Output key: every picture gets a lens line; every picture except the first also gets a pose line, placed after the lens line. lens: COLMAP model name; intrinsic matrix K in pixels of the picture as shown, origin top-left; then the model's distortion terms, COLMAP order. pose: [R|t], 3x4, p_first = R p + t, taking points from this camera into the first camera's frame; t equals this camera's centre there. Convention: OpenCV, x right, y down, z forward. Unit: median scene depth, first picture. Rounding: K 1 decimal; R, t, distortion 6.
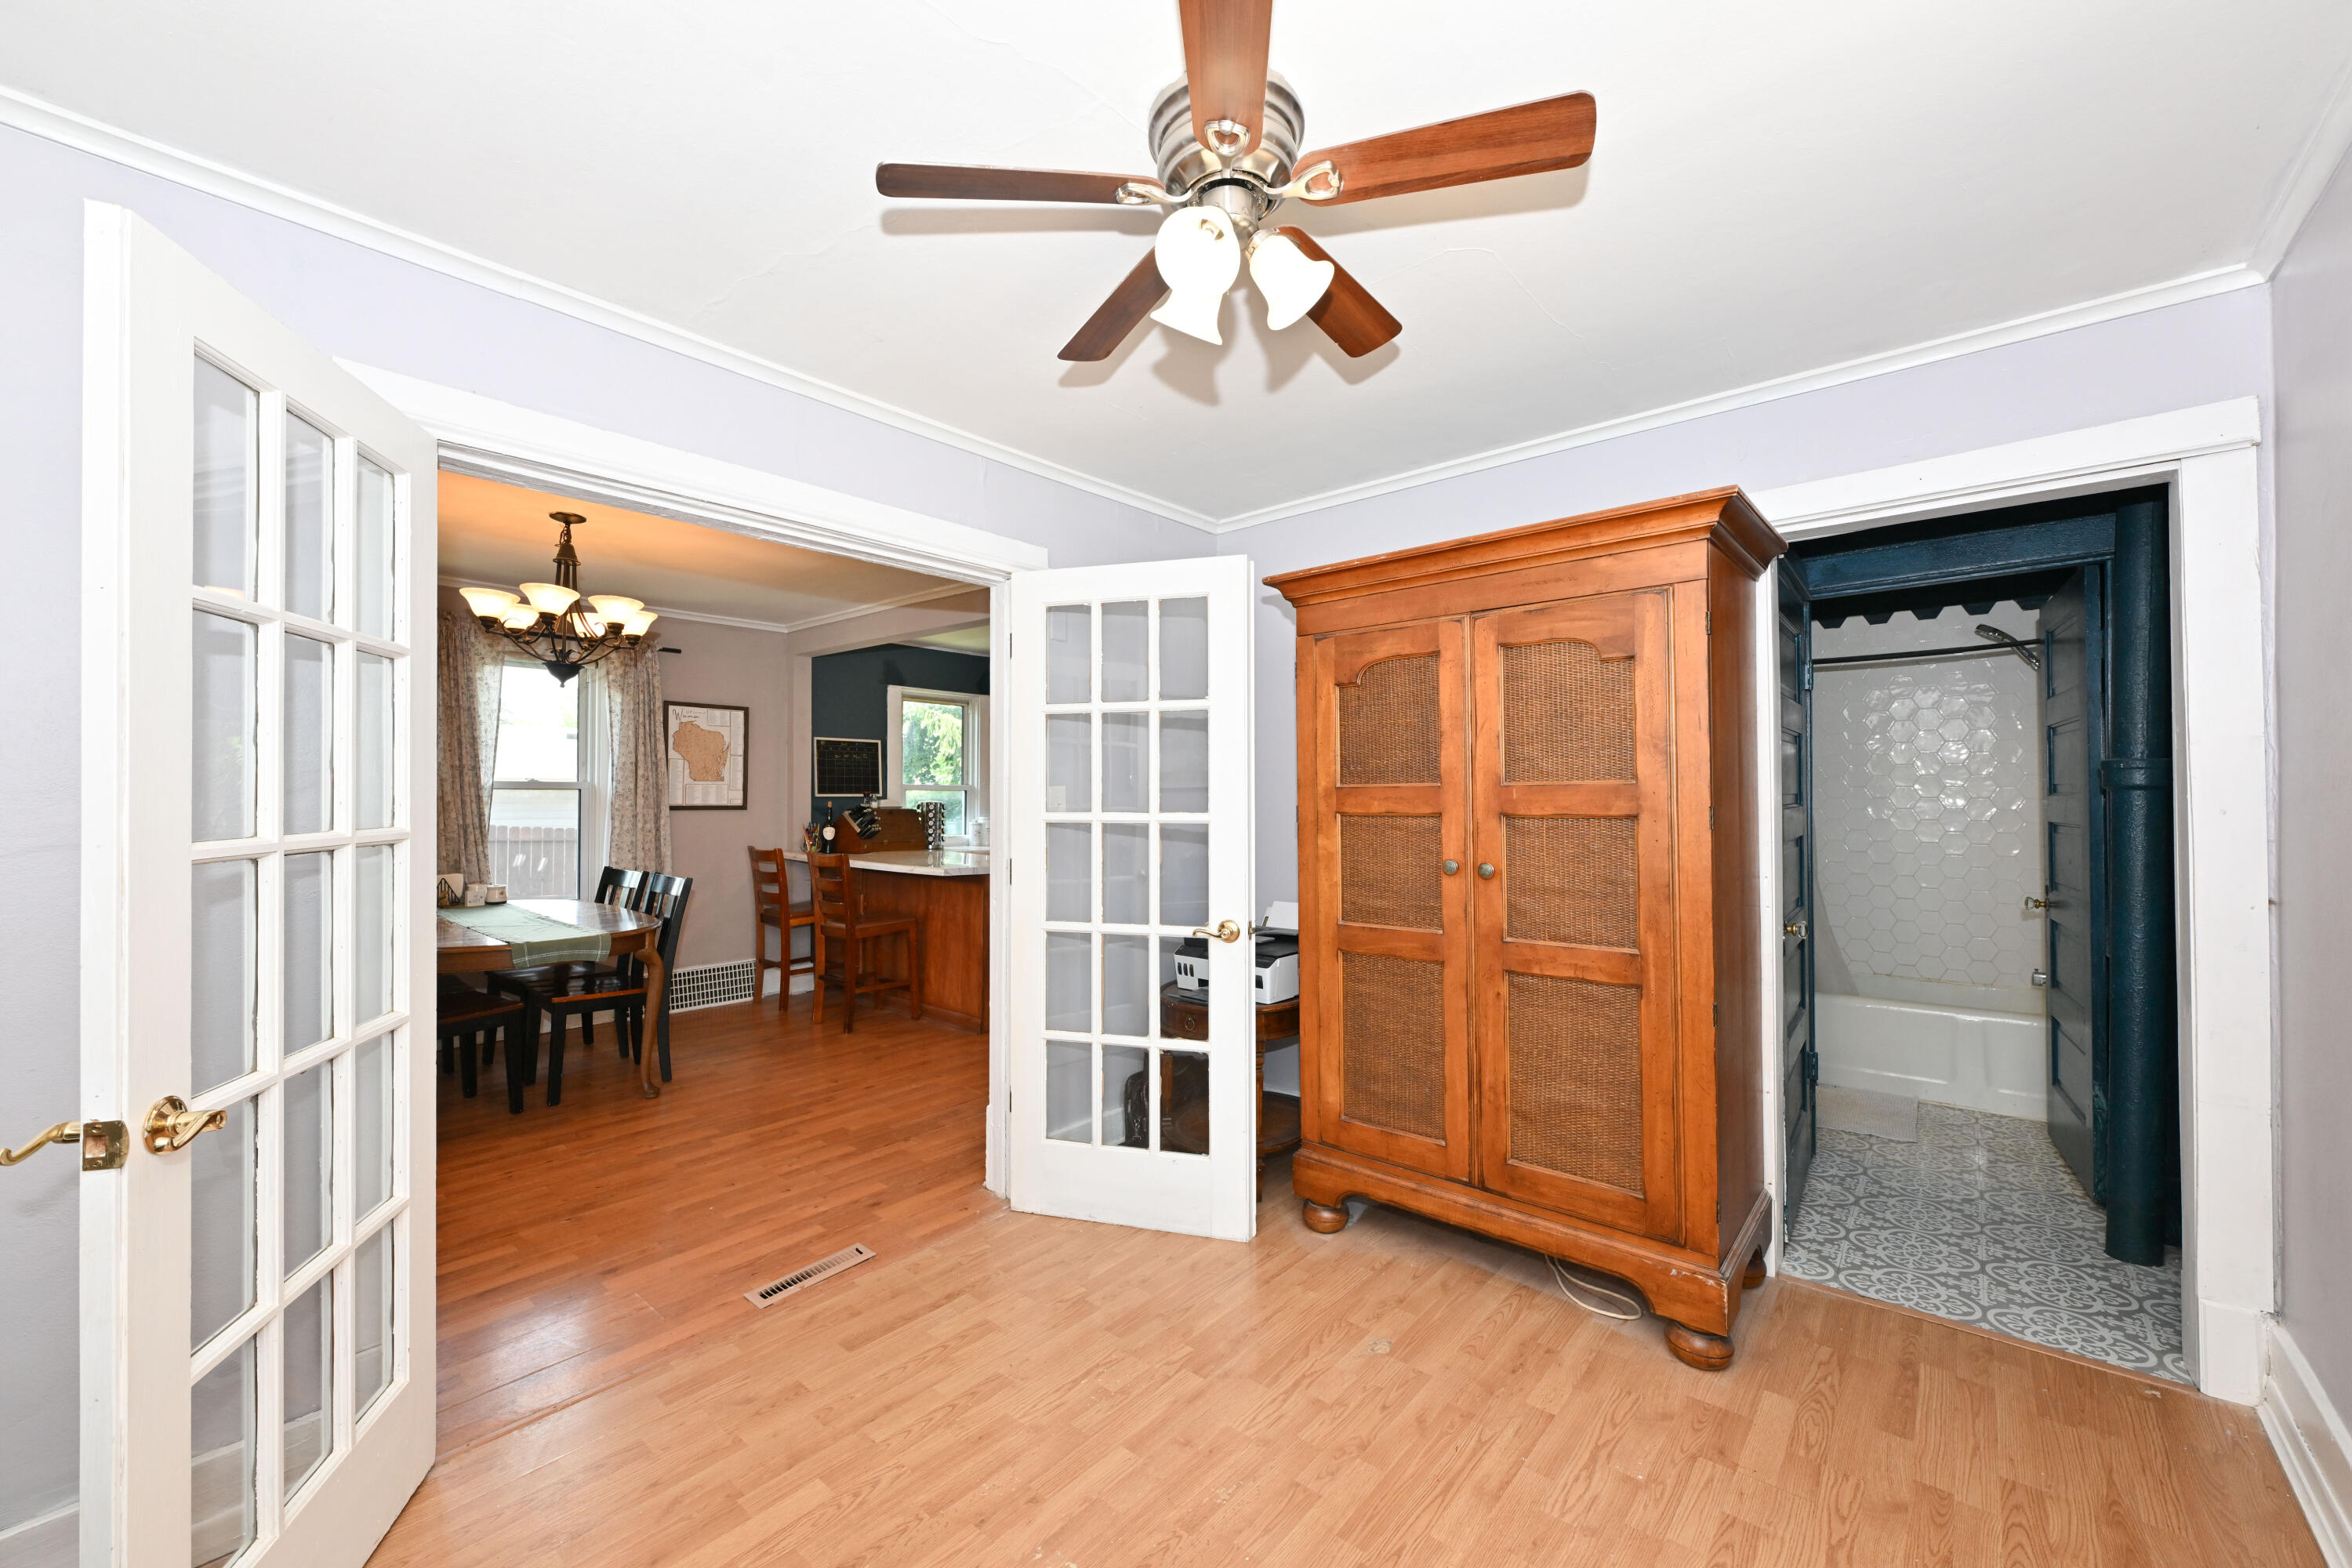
lens RADIAL K [[925.4, 0, 1176.0], [0, 925.4, 784.0], [0, 0, 1]] dist [-0.000428, -0.000224]
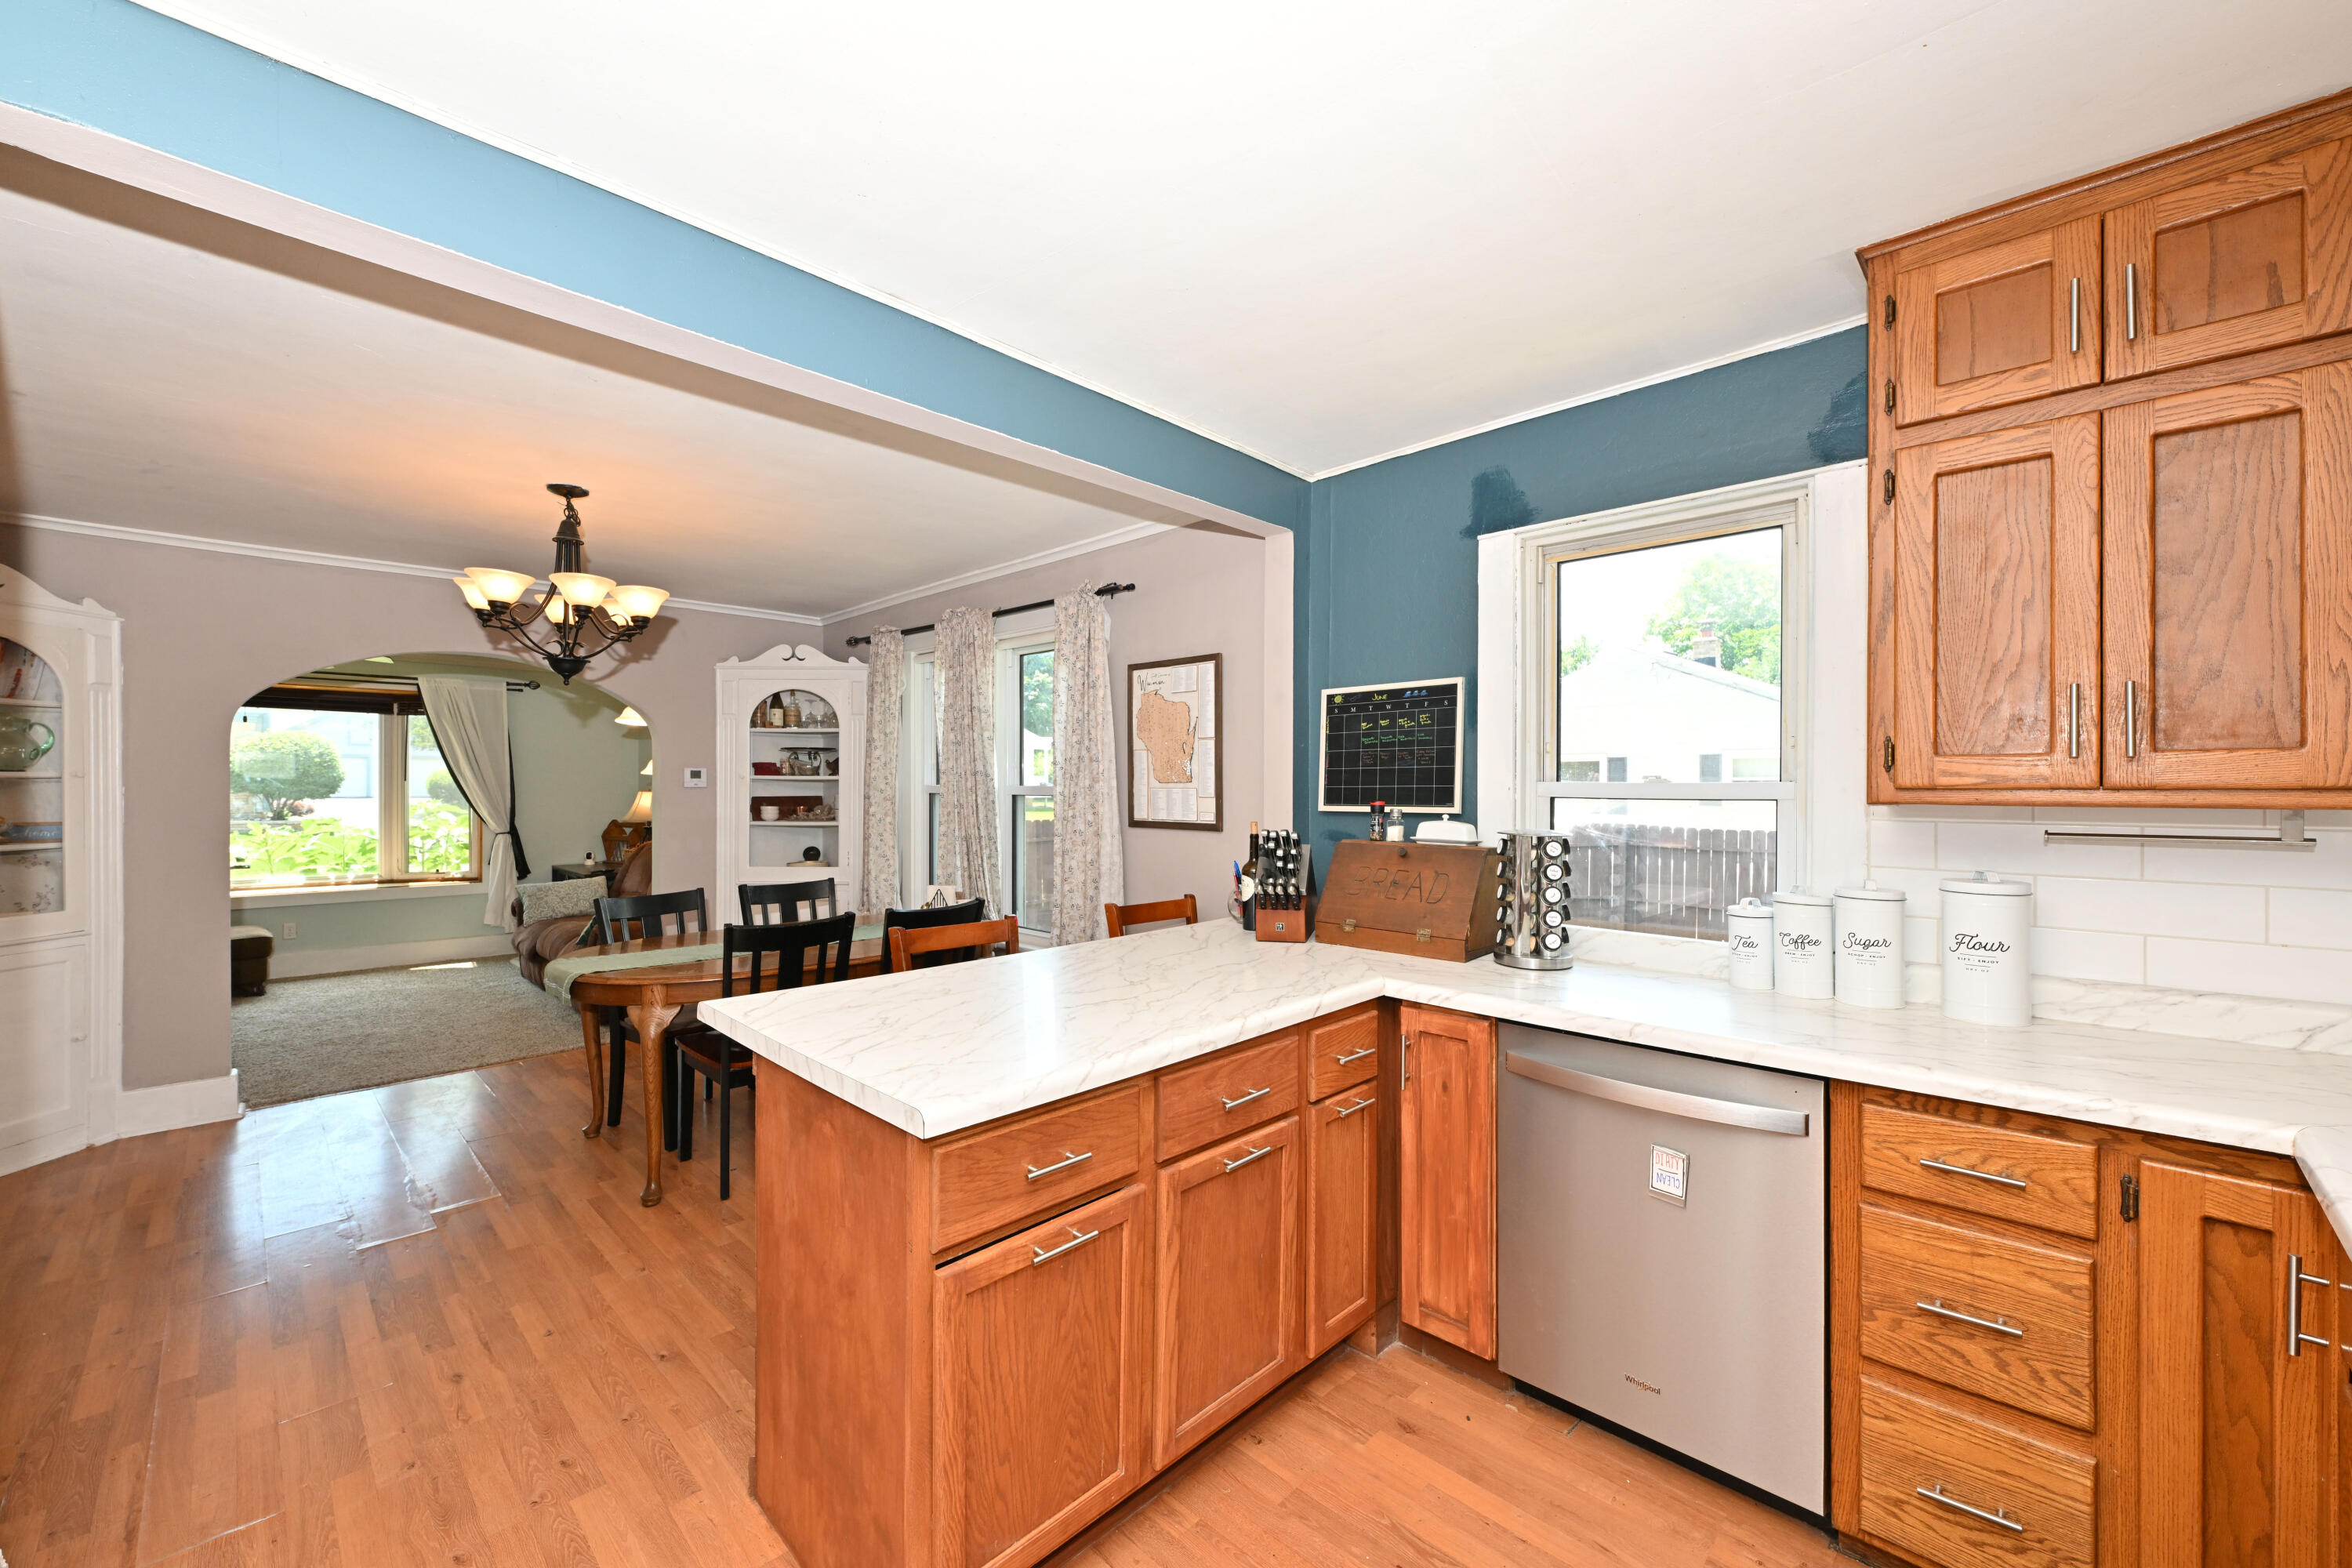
lens RADIAL K [[929.0, 0, 1178.4], [0, 929.0, 788.6], [0, 0, 1]] dist [0.003012, 0.000152]
pose [[-0.068516, 0.000788, -0.997650, 0.117157], [0.010884, 0.999941, 0.000042, 0.000896], [0.997591, -0.010856, -0.068520, 1.040375]]
